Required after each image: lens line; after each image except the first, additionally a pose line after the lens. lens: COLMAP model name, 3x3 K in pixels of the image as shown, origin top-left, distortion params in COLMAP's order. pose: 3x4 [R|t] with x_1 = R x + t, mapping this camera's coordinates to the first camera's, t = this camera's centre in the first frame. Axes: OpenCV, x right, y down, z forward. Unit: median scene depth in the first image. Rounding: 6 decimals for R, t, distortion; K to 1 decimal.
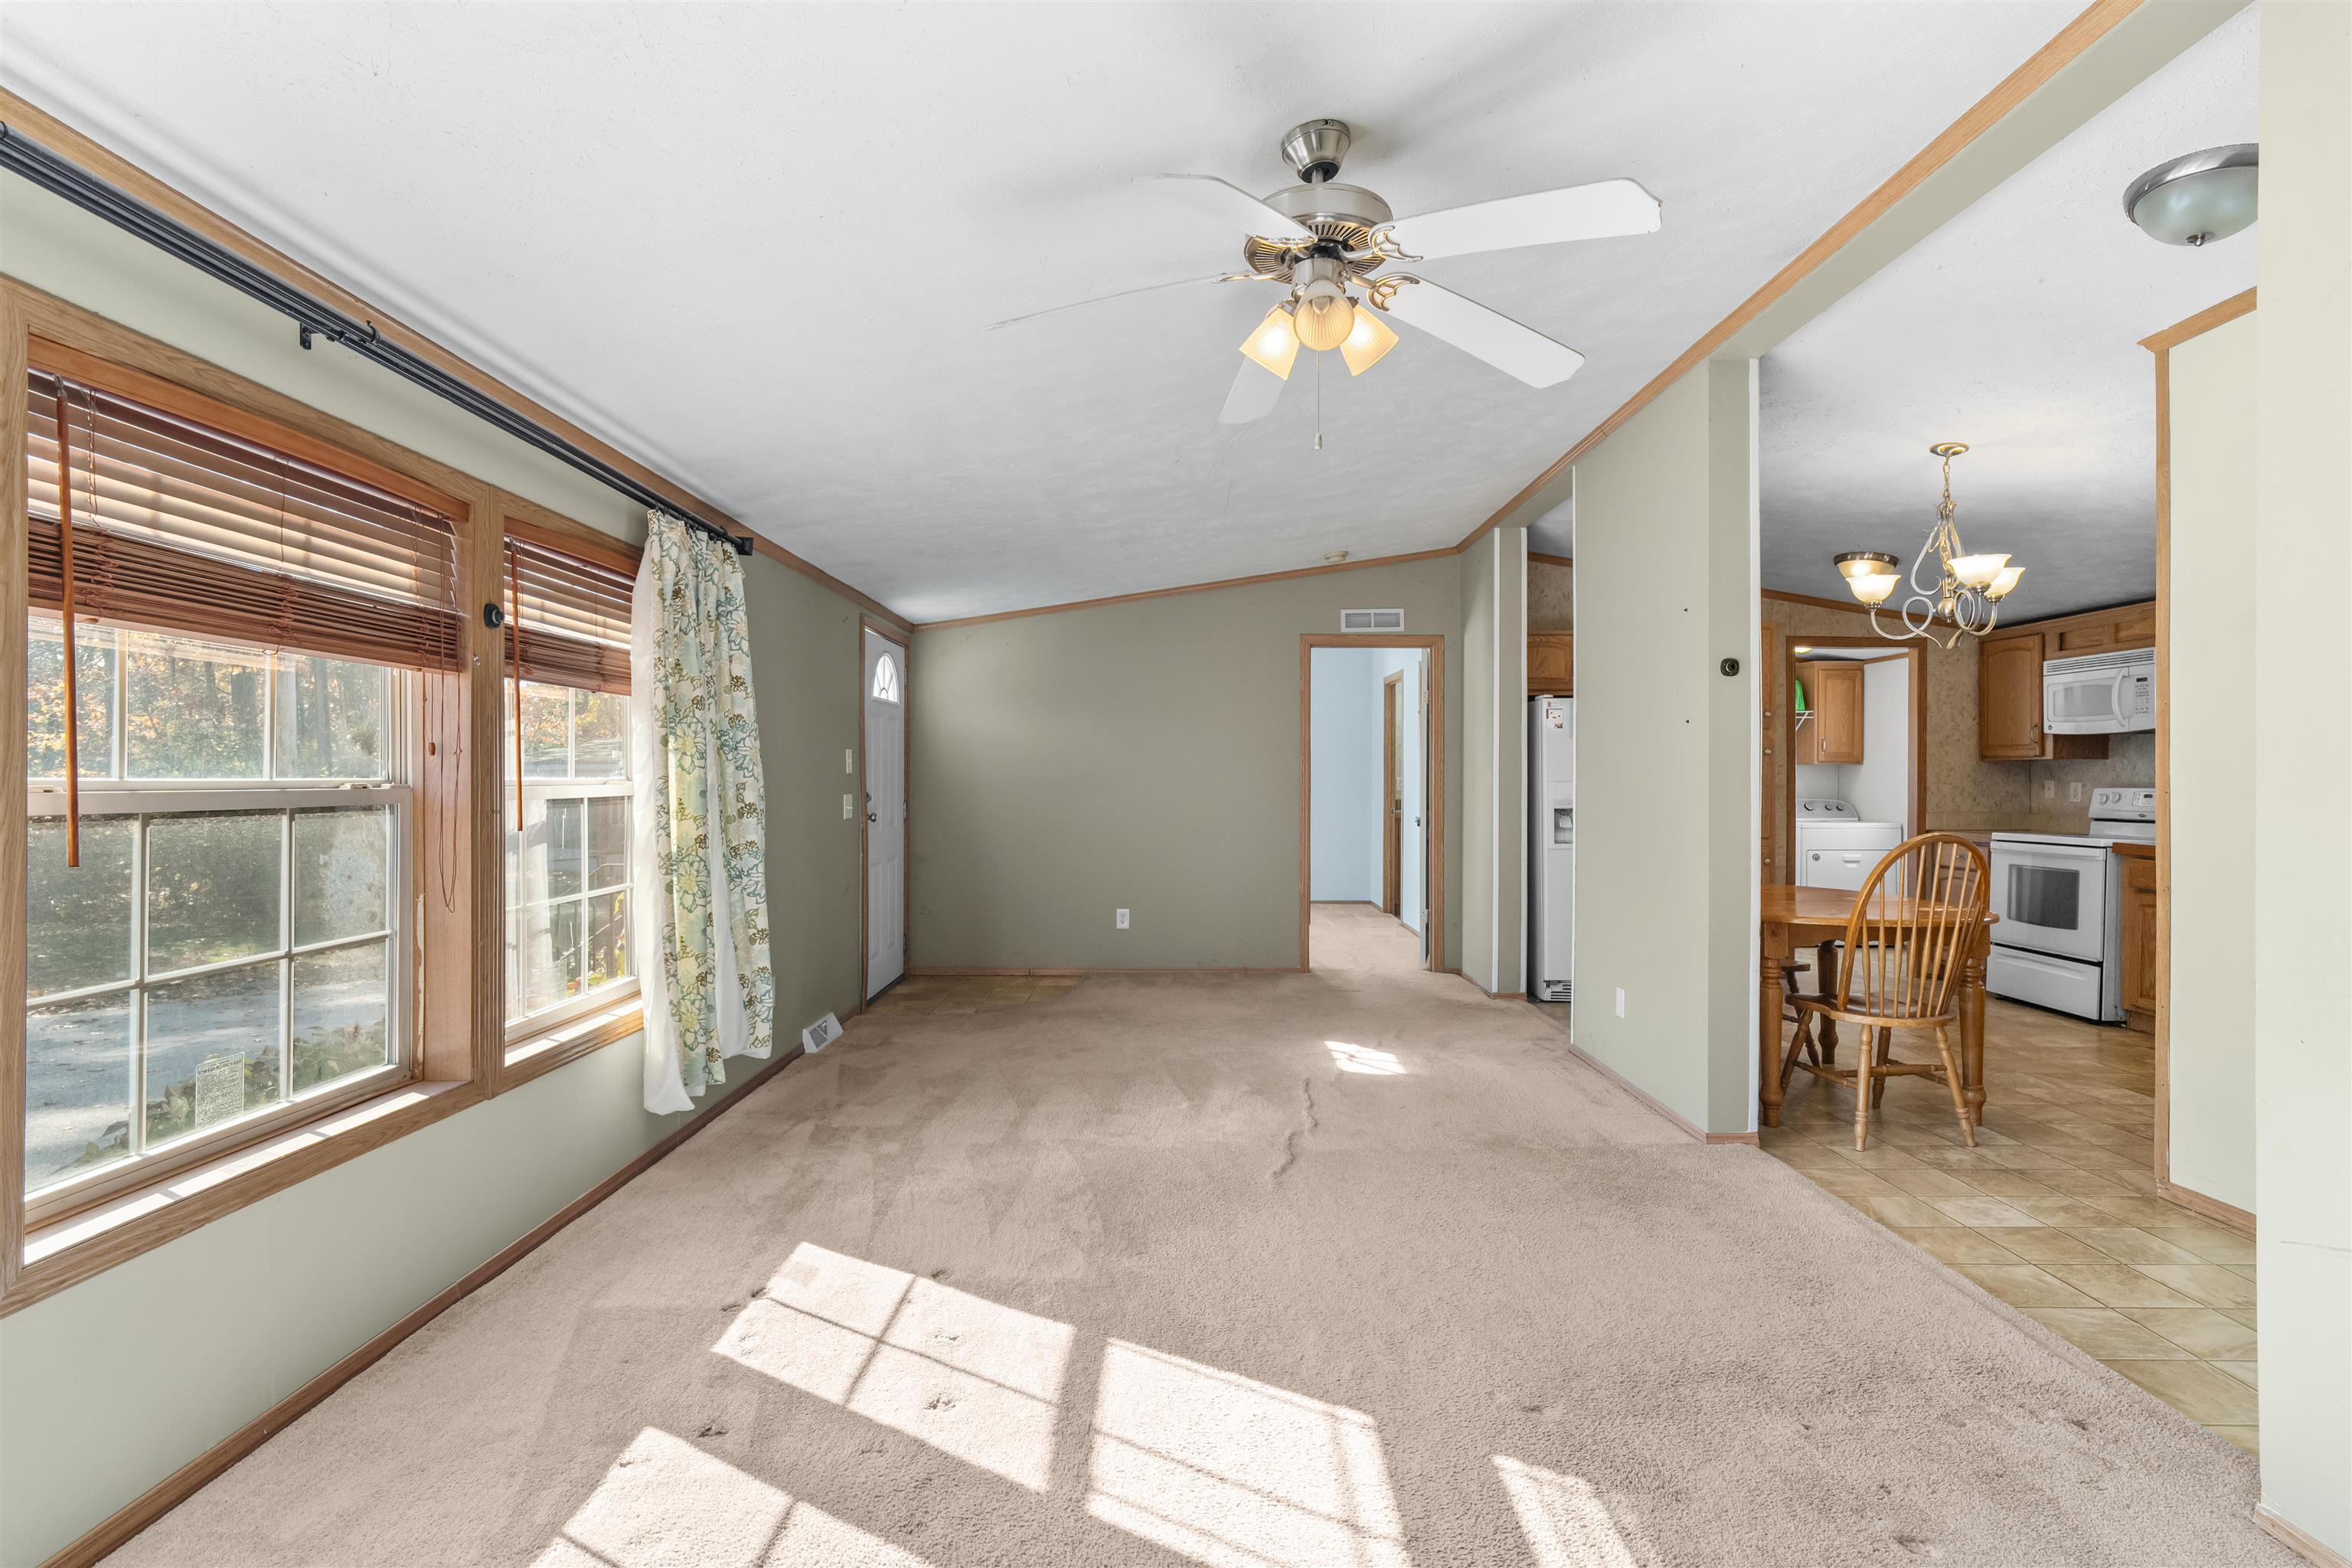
lens RADIAL K [[1114.0, 0, 1182.6], [0, 1114.0, 777.4], [0, 0, 1]] dist [-0.013064, 0.005456]
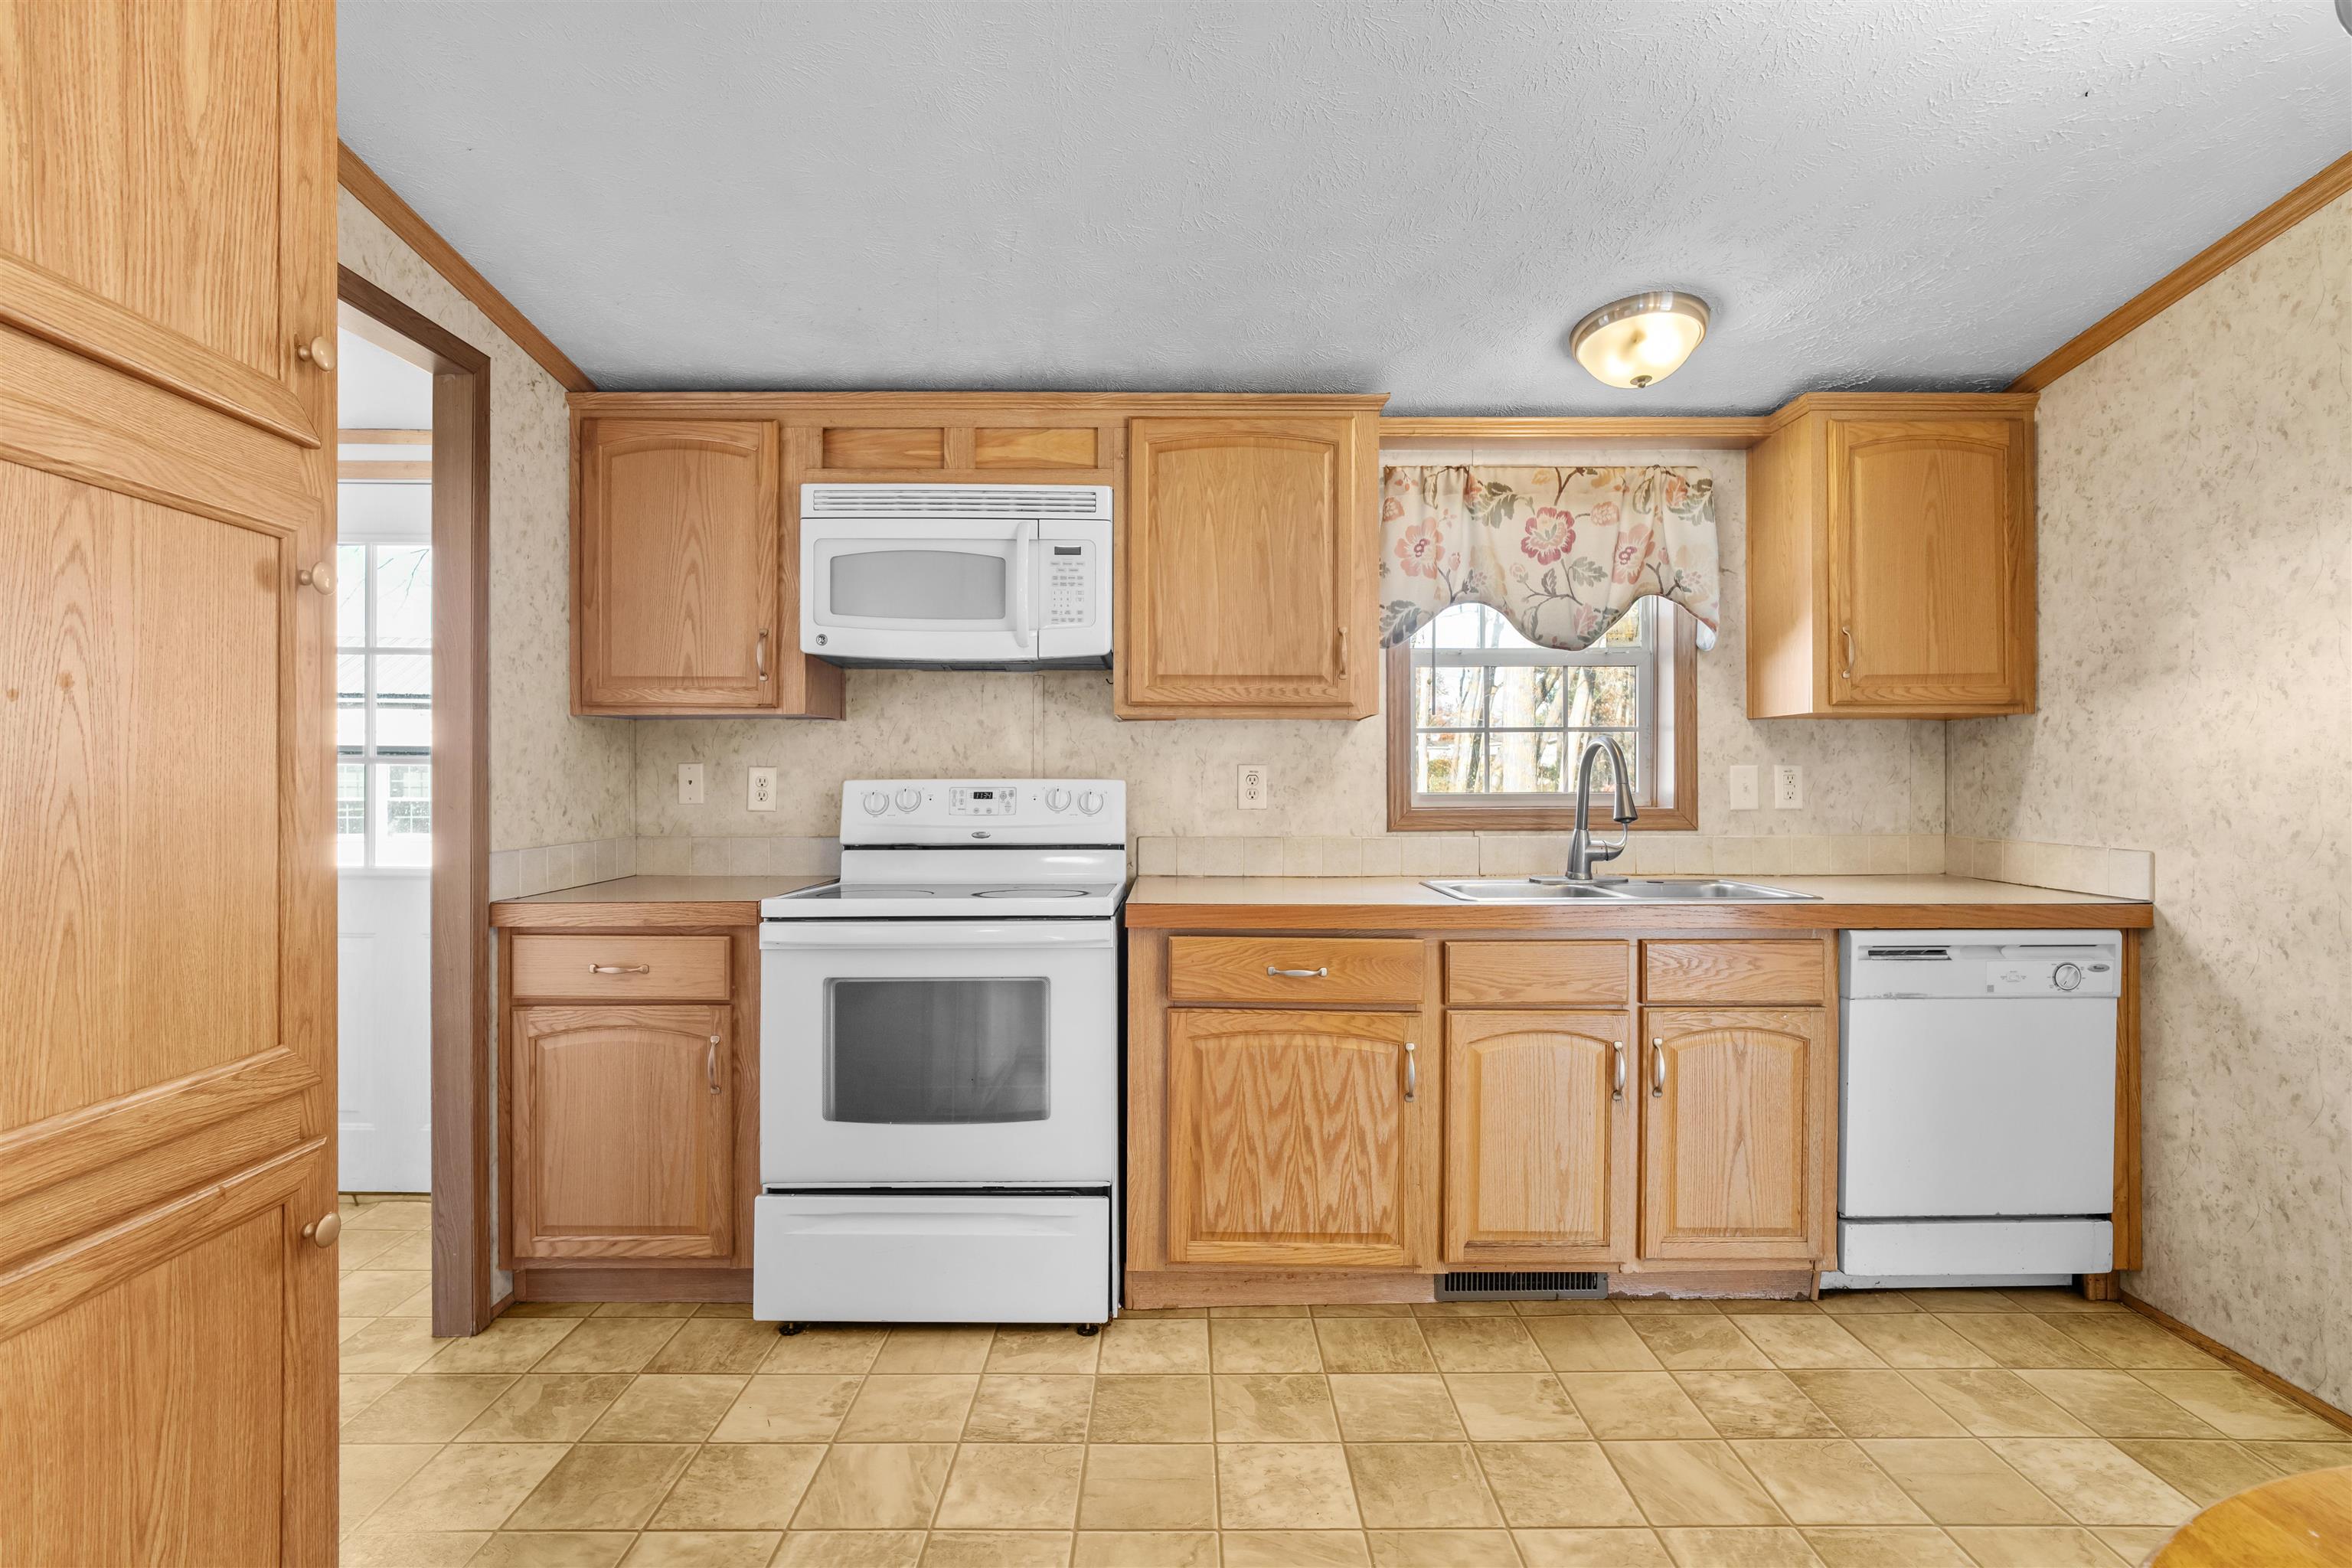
lens RADIAL K [[1114.0, 0, 1175.8], [0, 1114.0, 768.9], [0, 0, 1]] dist [-0.013064, 0.005456]
pose [[0.008395, 0.003399, 0.999959, 0.352708], [-0.001854, 0.999993, -0.003384, 0.006361], [-0.999963, -0.001825, 0.008402, 0.858004]]
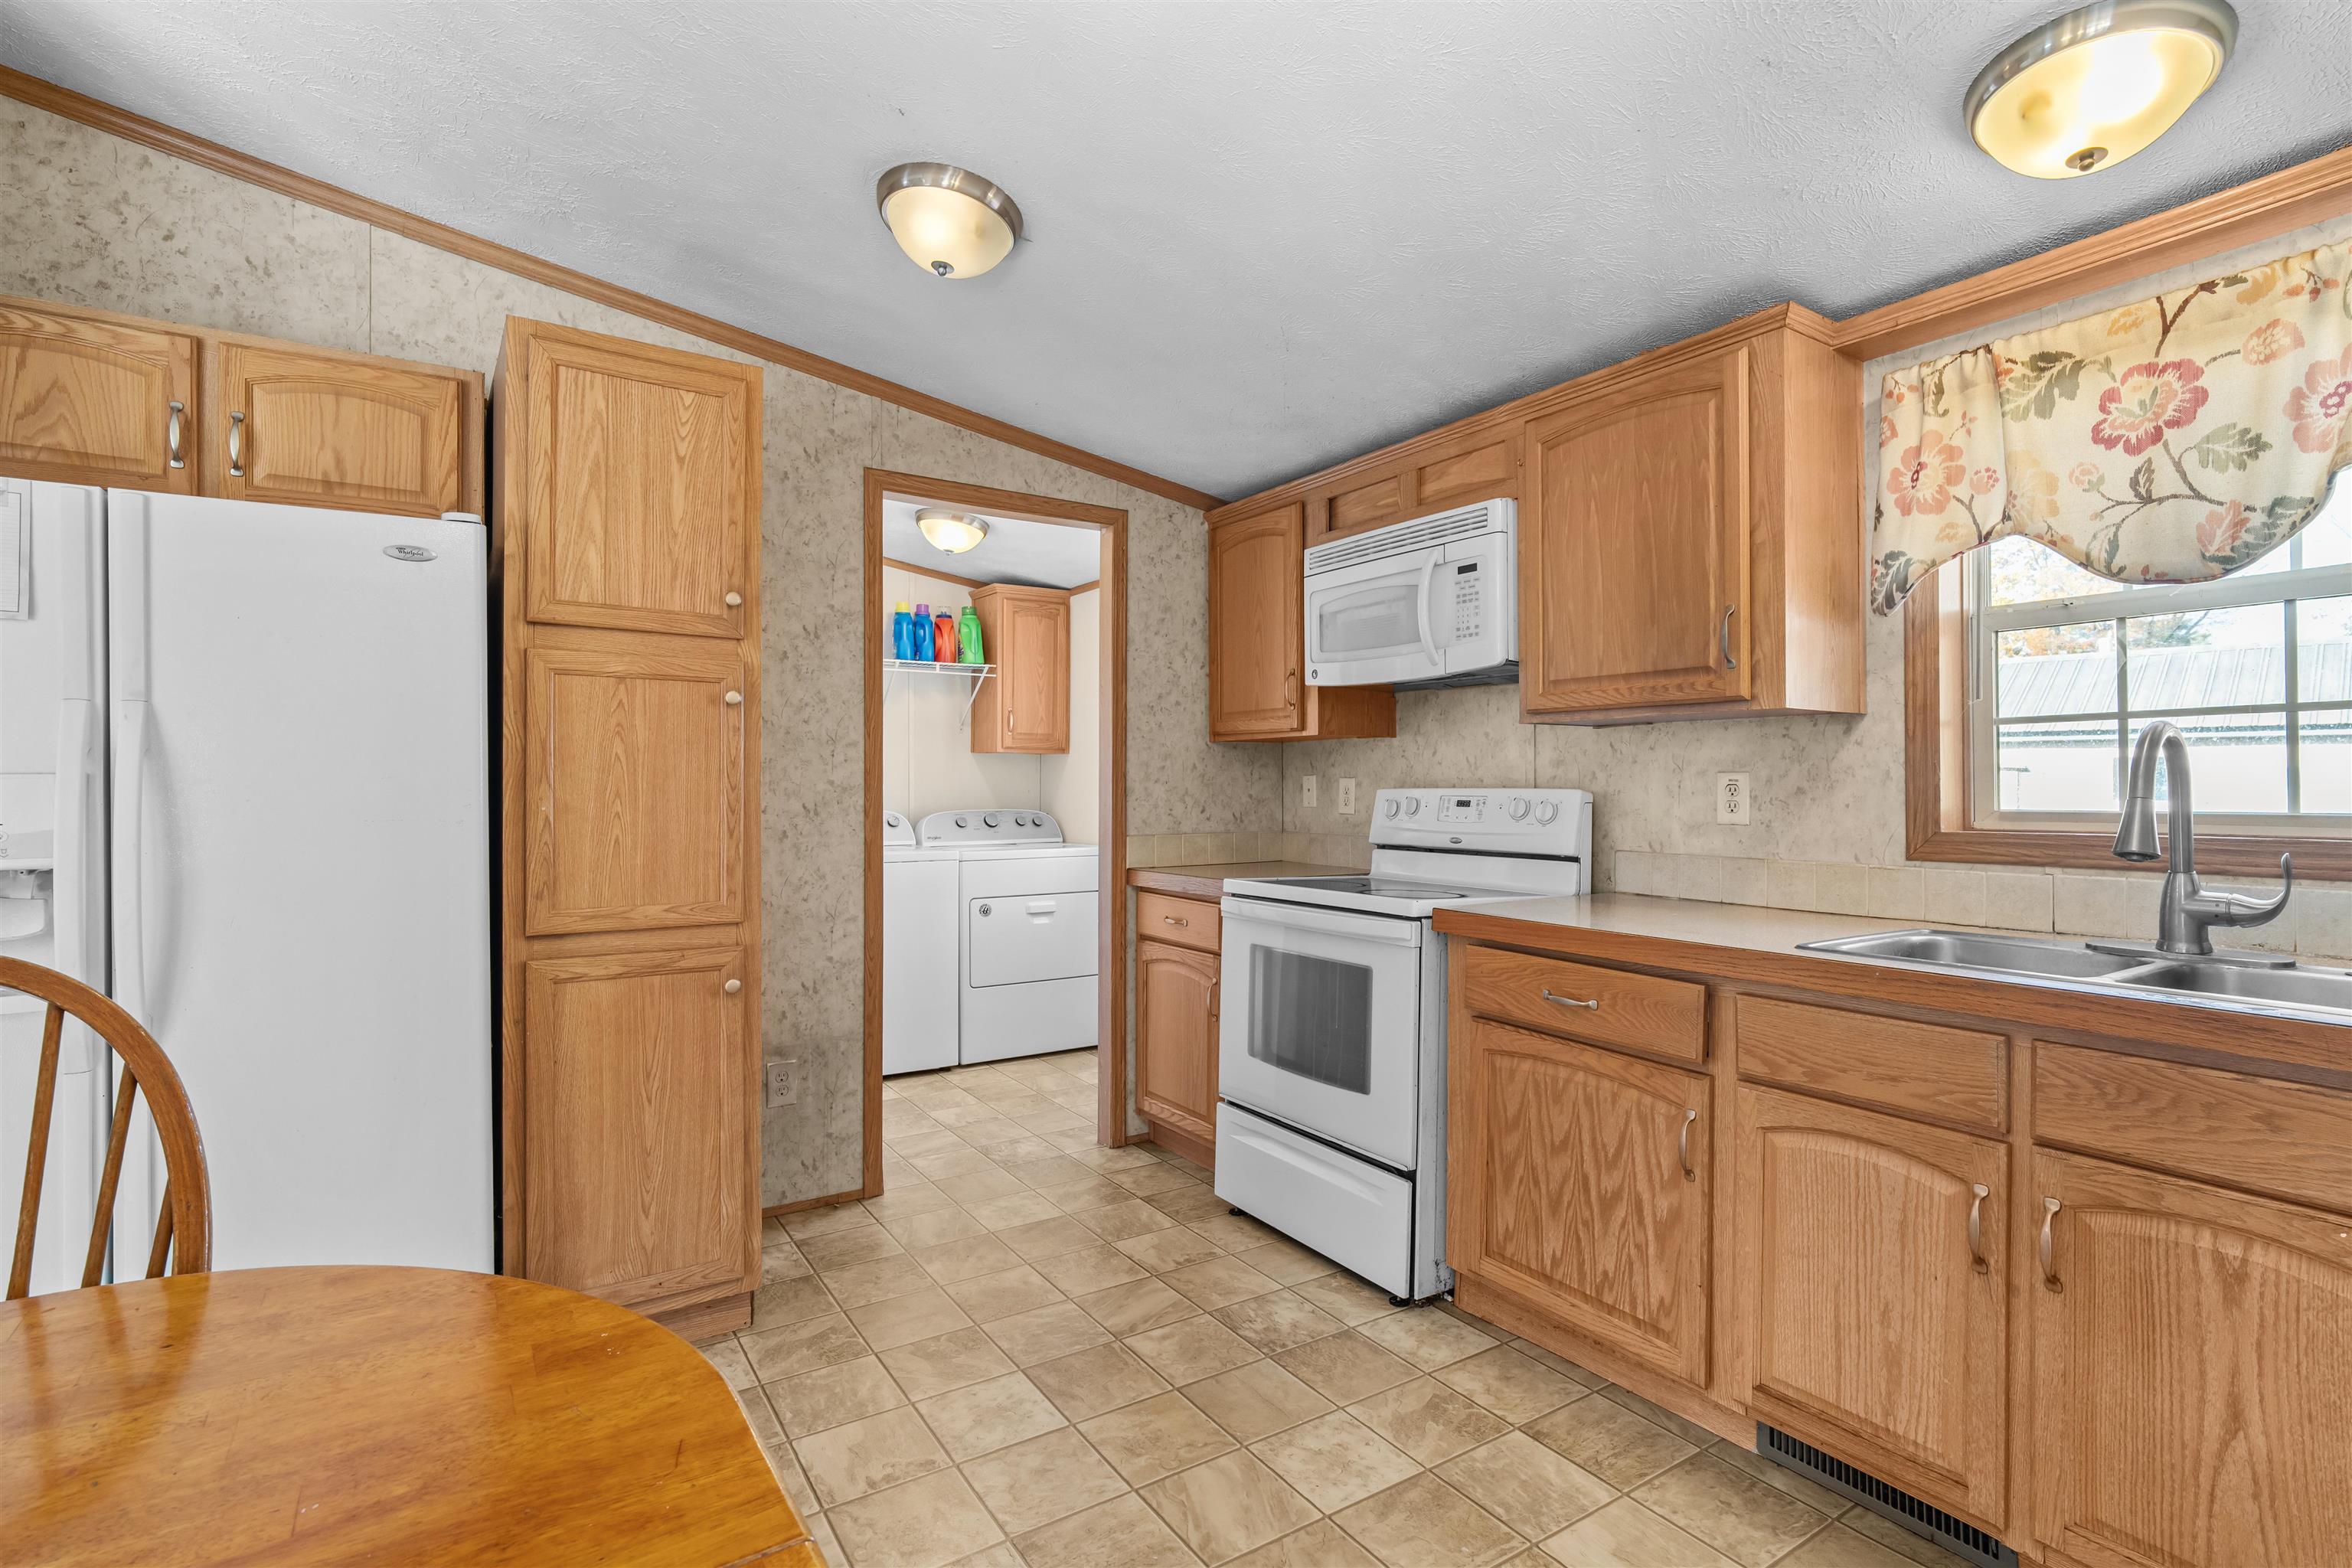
lens RADIAL K [[1114.0, 0, 1160.6], [0, 1114.0, 769.5], [0, 0, 1]] dist [-0.013064, 0.005456]
pose [[0.852402, 0.004733, 0.522866, 0.444379], [0.001076, 0.999941, -0.010805, 0.005989], [-0.522886, 0.009772, 0.852347, 0.587181]]
